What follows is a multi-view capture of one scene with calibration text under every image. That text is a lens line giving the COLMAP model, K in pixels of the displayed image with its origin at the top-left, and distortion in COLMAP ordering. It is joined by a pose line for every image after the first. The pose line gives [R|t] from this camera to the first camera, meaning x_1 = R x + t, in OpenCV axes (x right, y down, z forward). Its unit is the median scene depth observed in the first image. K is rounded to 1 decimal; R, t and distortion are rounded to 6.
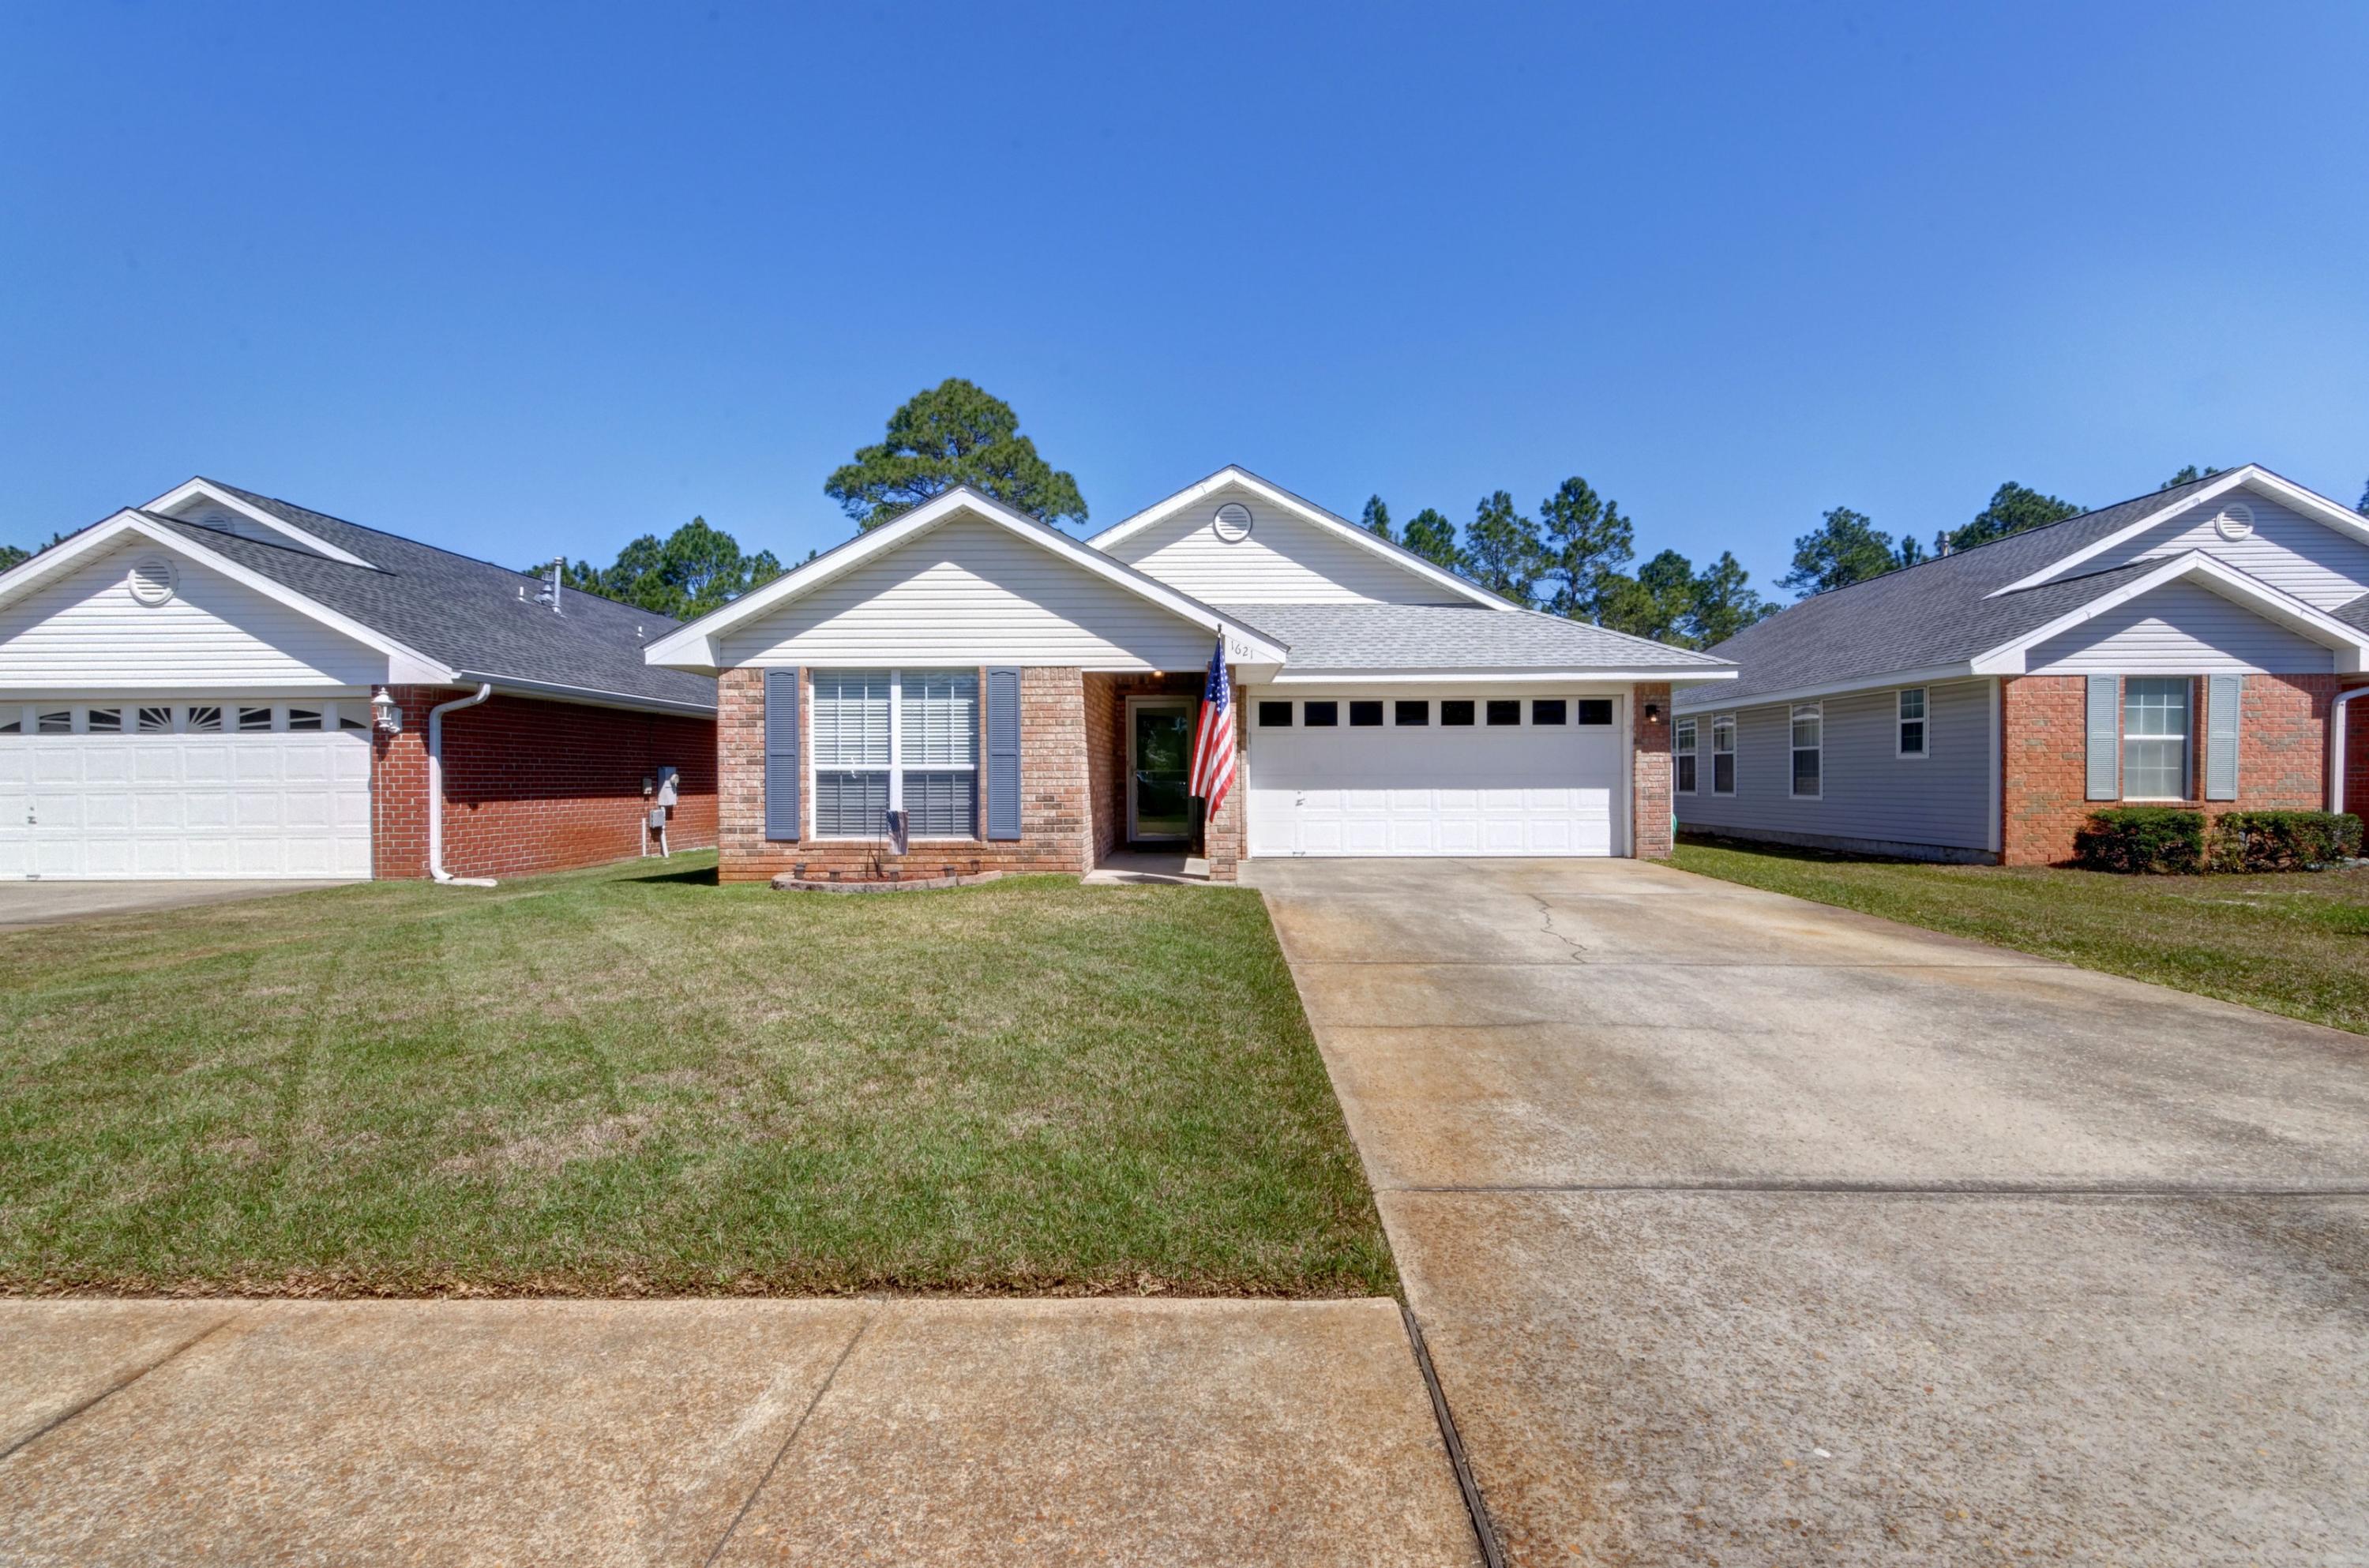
lens RADIAL K [[1139.9, 0, 1186.6], [0, 1139.9, 781.0], [0, 0, 1]] dist [0.002539, -0.000607]
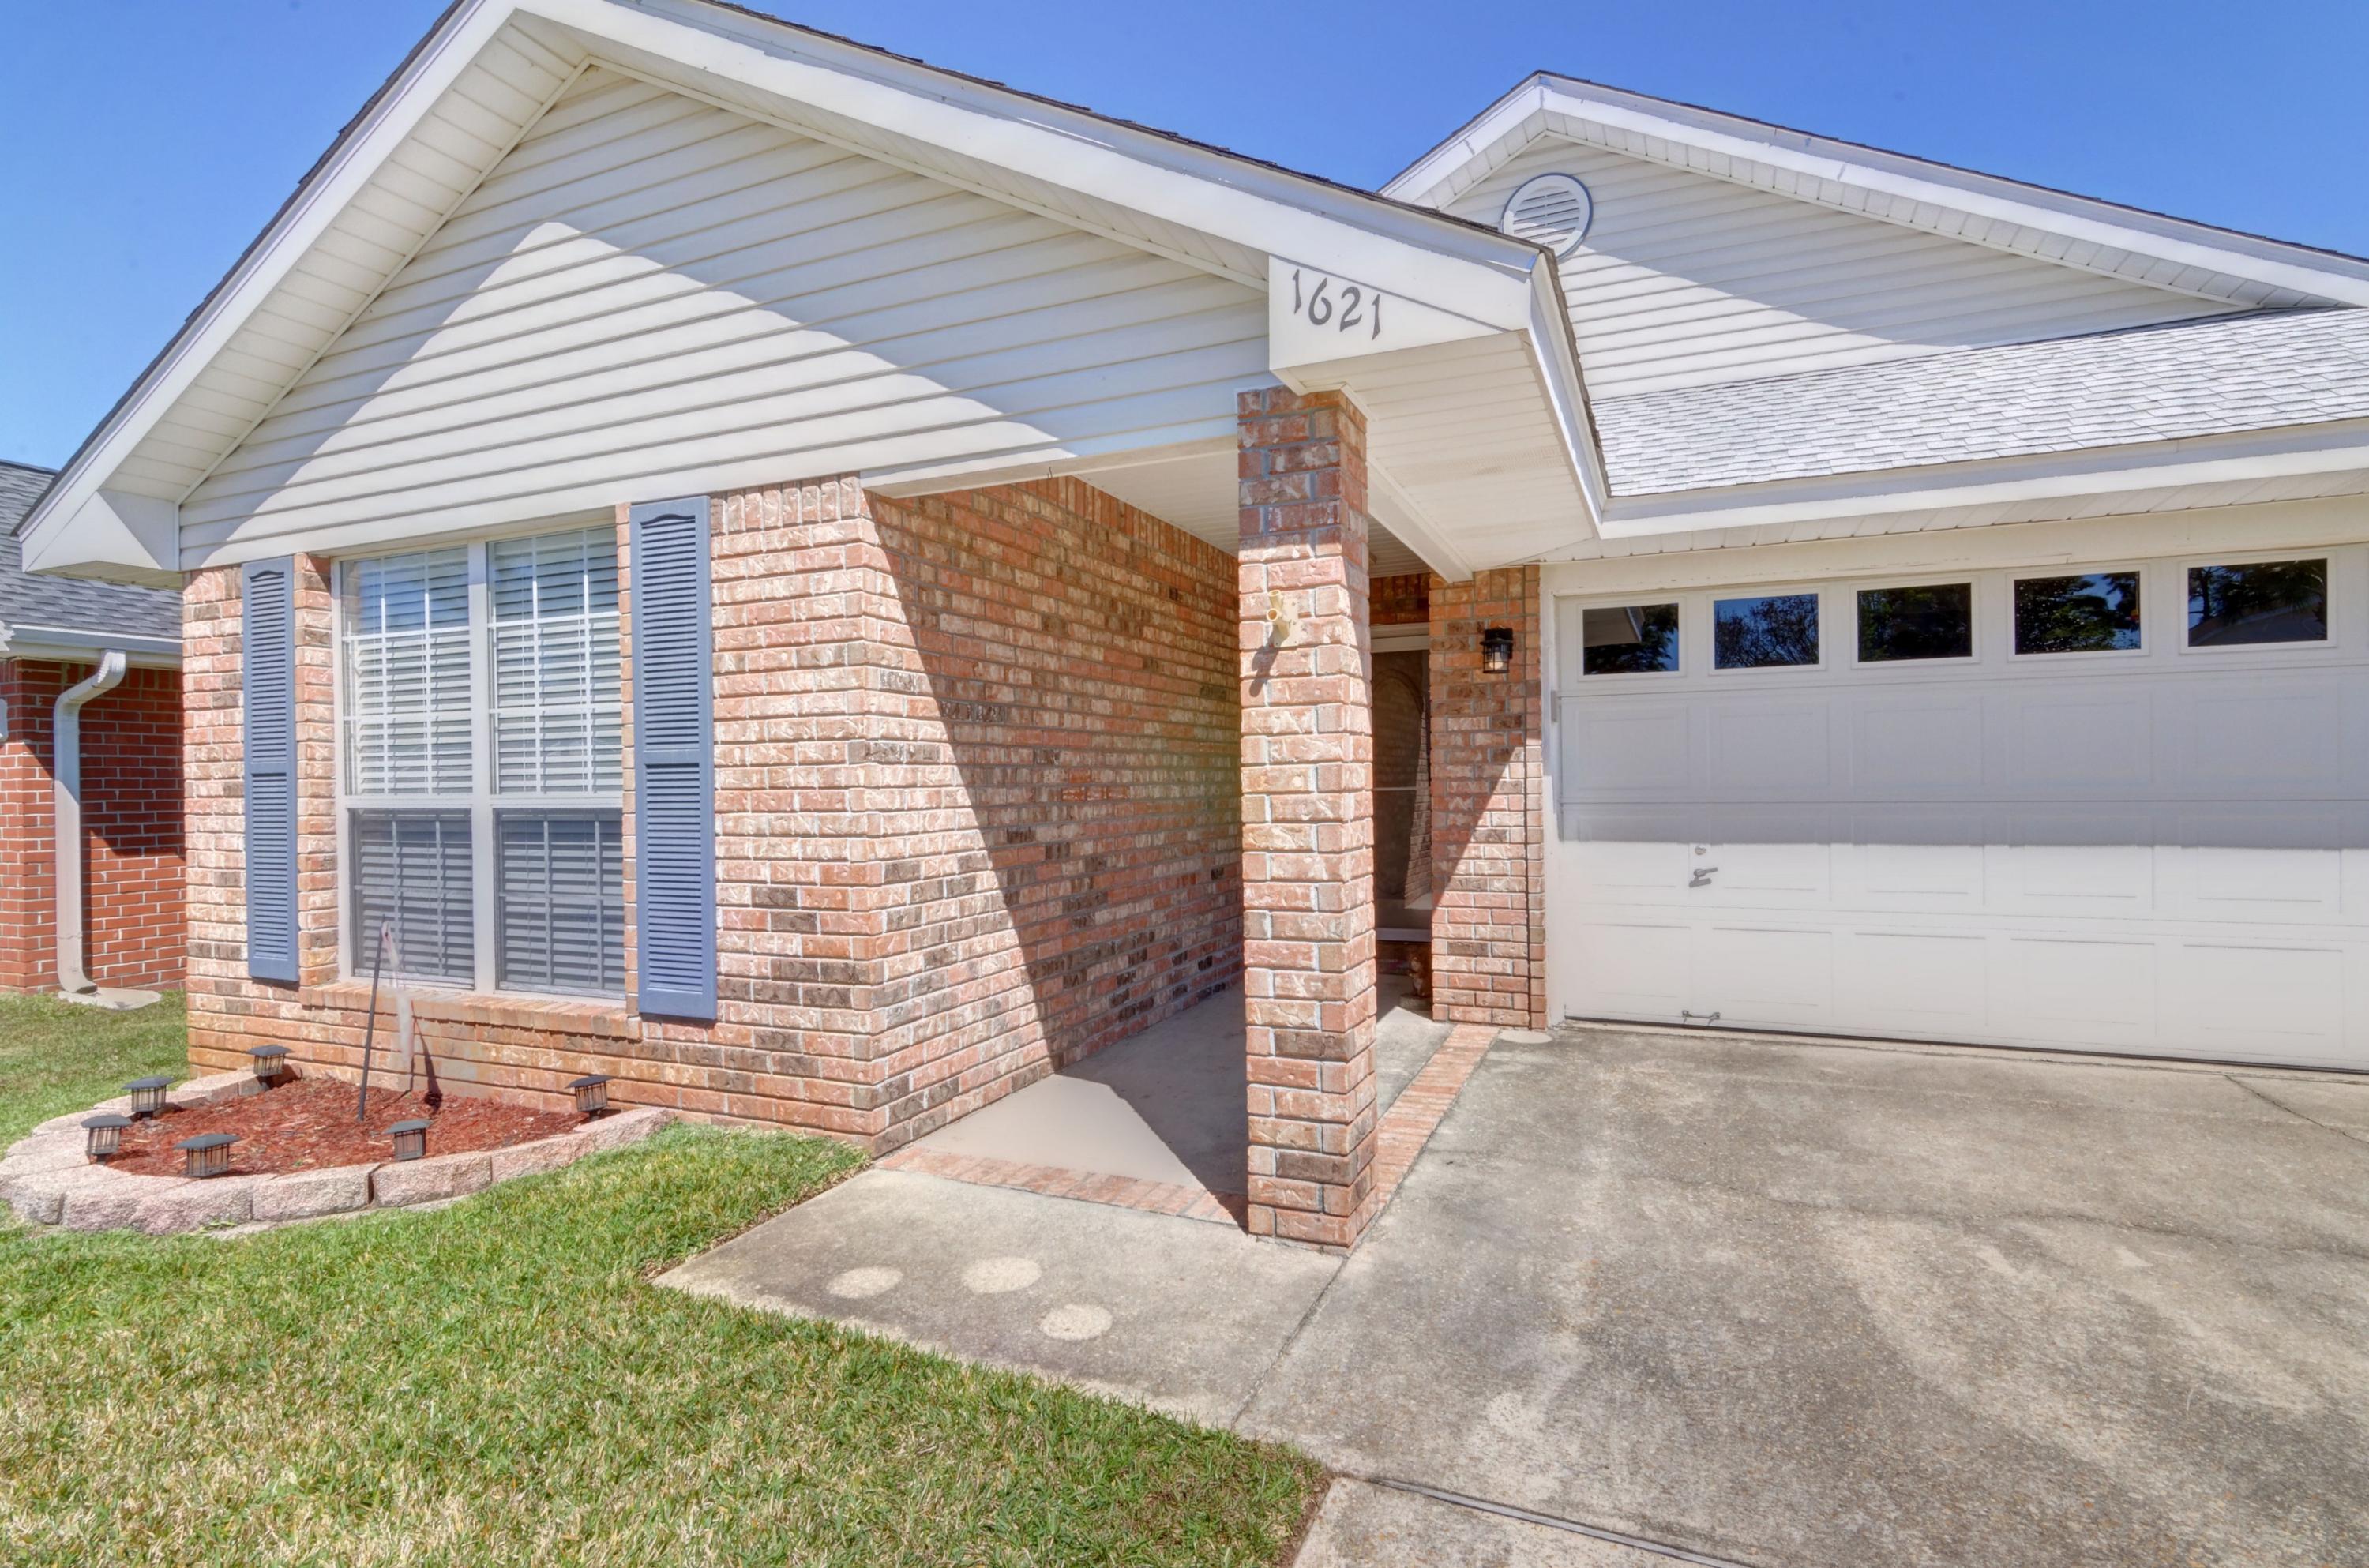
lens RADIAL K [[1139.9, 0, 1190.6], [0, 1139.9, 787.2], [0, 0, 1]] dist [0.002539, -0.000607]
pose [[0.927300, -0.008014, -0.374234, 0.104009], [0.009707, 0.999949, 0.002638, -0.015241], [0.374194, -0.006079, 0.927331, 0.734502]]
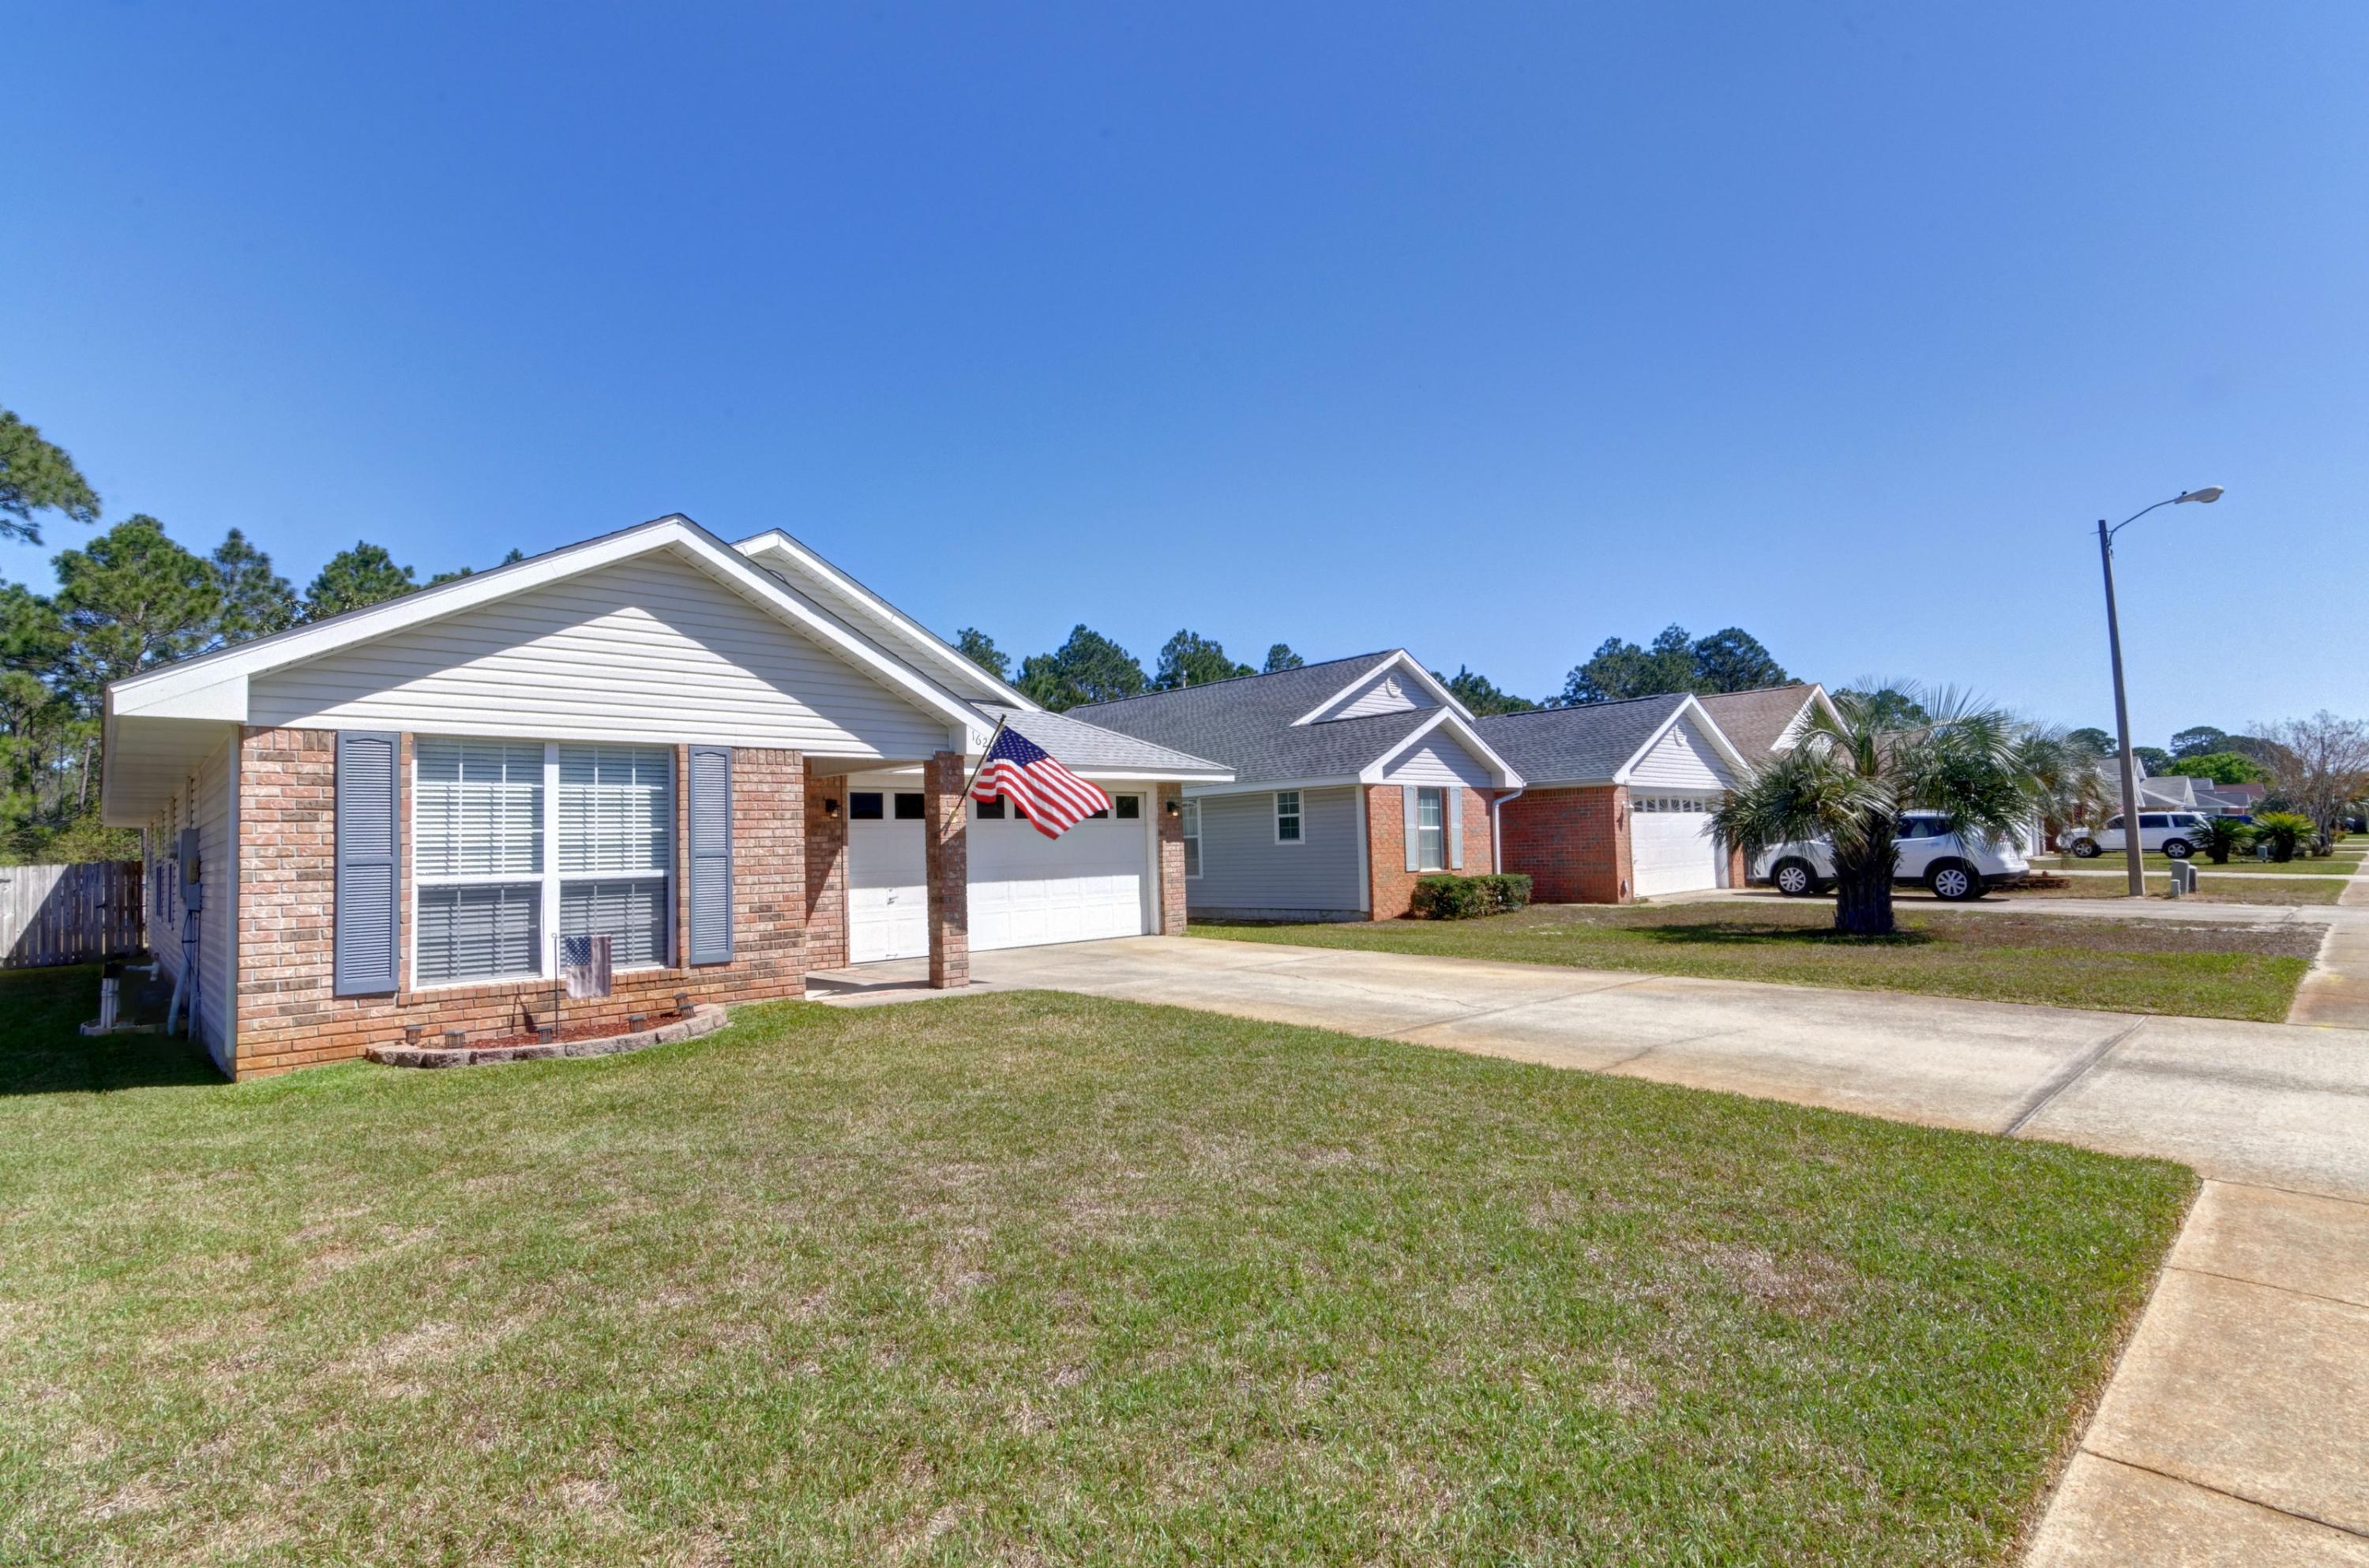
lens RADIAL K [[1139.9, 0, 1188.6], [0, 1139.9, 782.5], [0, 0, 1]] dist [0.002539, -0.000607]
pose [[0.705239, 0.024348, 0.708552, -0.482709], [0.029602, 0.997527, -0.063742, -0.013502], [-0.708352, 0.065928, 0.702774, 0.197951]]
